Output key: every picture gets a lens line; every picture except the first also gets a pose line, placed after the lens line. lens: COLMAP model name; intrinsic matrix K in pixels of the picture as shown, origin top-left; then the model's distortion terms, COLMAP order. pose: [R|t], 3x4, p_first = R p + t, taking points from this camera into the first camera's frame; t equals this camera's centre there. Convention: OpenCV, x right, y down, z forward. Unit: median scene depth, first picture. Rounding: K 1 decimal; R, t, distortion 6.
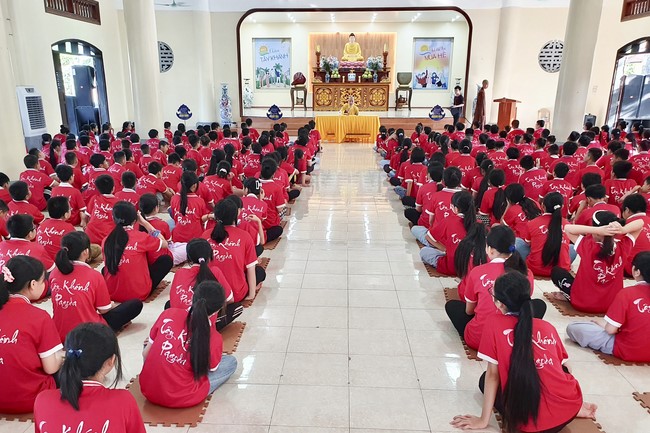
lens RADIAL K [[580.2, 0, 325.6], [0, 580.2, 280.7], [0, 0, 1]] dist [0.008359, 0.018909]
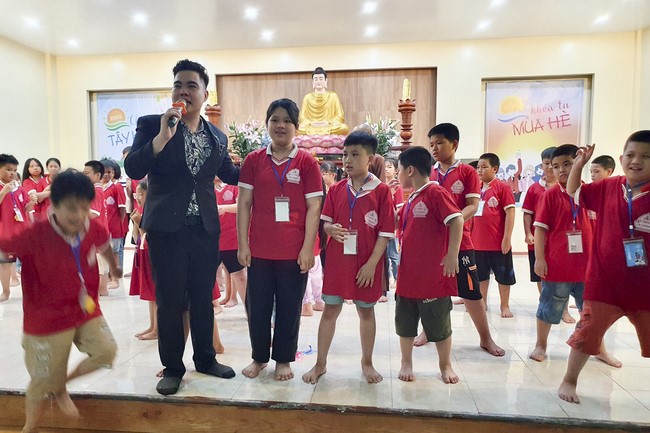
lens RADIAL K [[497.7, 0, 329.8], [0, 497.7, 231.2], [0, 0, 1]] dist [0.026417, -0.009978]
pose [[0.997005, 0.001819, -0.077321, 0.079380], [-0.021224, 0.967781, -0.250899, -0.243751], [0.074373, 0.251788, 0.964920, 0.722688]]
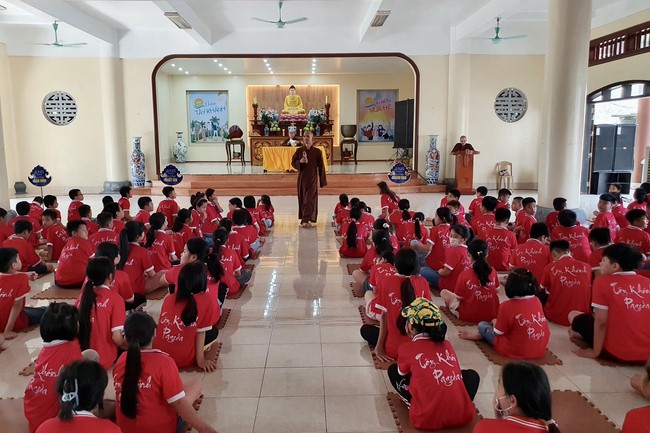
lens RADIAL K [[514.7, 0, 325.0], [0, 514.7, 216.5], [0, 0, 1]] dist [0.131556, -0.244508]
pose [[0.997724, -0.019200, 0.064639, 0.040572], [0.030153, 0.984458, -0.173010, -0.069178], [-0.060312, 0.174565, 0.982797, 0.207192]]
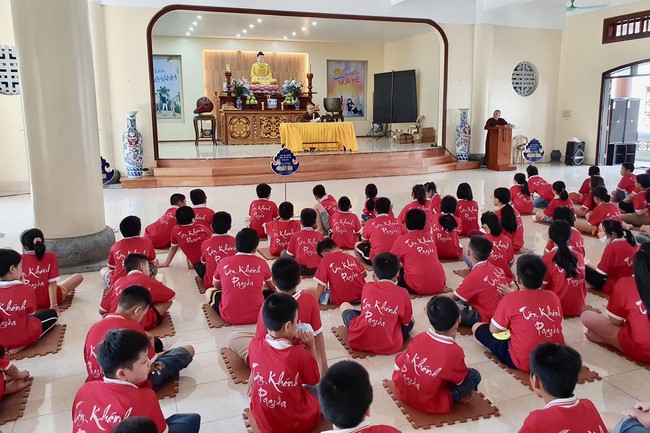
lens RADIAL K [[505.0, 0, 325.8], [0, 505.0, 197.9], [0, 0, 1]] dist [0.062956, -0.084154]
pose [[0.913747, -0.077758, 0.398773, -0.175894], [0.140061, 0.981634, -0.129525, -0.119291], [-0.381378, 0.174206, 0.907856, 0.354637]]
